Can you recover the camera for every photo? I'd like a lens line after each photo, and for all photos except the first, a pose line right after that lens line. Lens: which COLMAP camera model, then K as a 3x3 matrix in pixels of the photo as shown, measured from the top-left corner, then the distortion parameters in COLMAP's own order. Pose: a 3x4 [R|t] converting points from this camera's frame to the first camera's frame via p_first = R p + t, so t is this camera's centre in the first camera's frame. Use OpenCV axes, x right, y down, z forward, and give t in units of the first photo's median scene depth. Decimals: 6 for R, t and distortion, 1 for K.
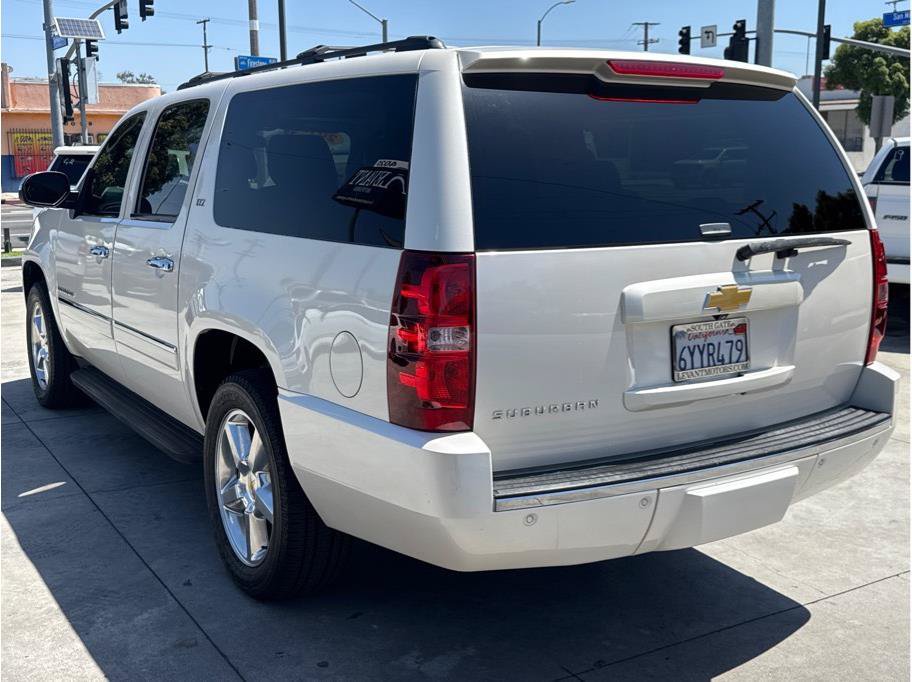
lens RADIAL K [[1003.1, 0, 446.9], [0, 1003.1, 337.9], [0, 0, 1]] dist [0.056407, 0.000000]
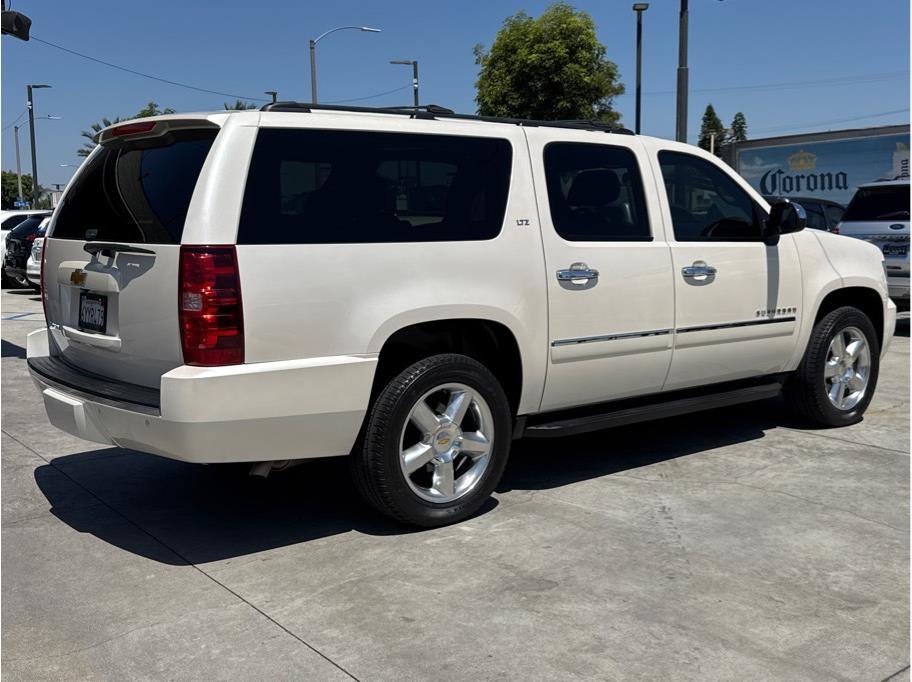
lens RADIAL K [[1022.1, 0, 475.6], [0, 1022.1, 346.8], [0, 0, 1]] dist [0.068754, 0.000000]
pose [[0.138006, 0.137368, -0.980859, 1.842816], [-0.170982, 0.978771, 0.113019, -0.207652], [0.975561, 0.152112, 0.158564, 1.306391]]
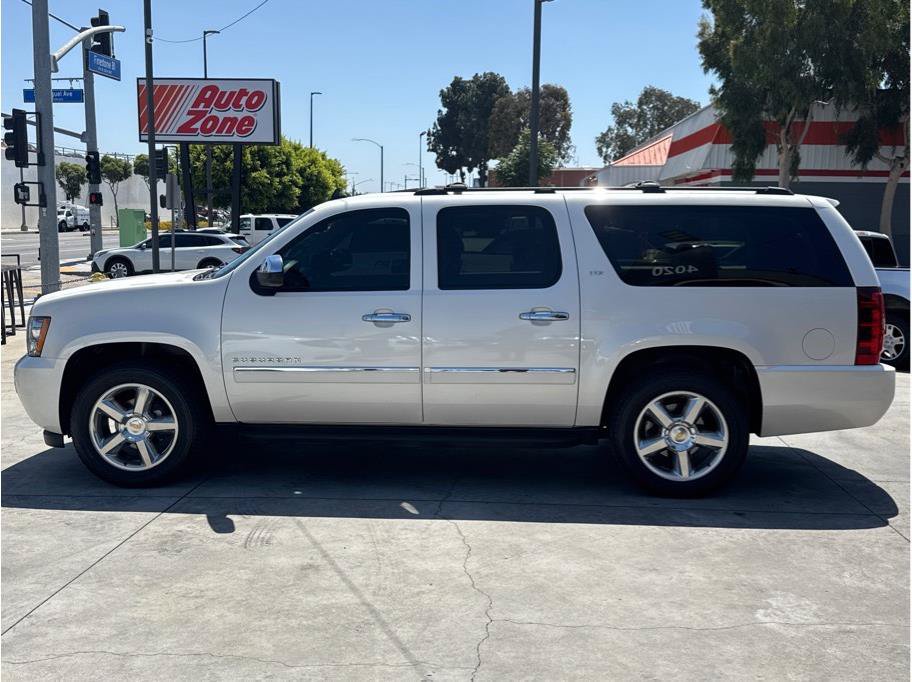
lens RADIAL K [[1003.1, 0, 432.9], [0, 1003.1, 335.1], [0, 0, 1]] dist [0.056407, 0.000000]
pose [[0.590879, -0.081845, 0.802598, -2.157427], [0.129810, 0.991523, 0.005544, -0.104020], [-0.796248, 0.100909, 0.596495, 0.357856]]
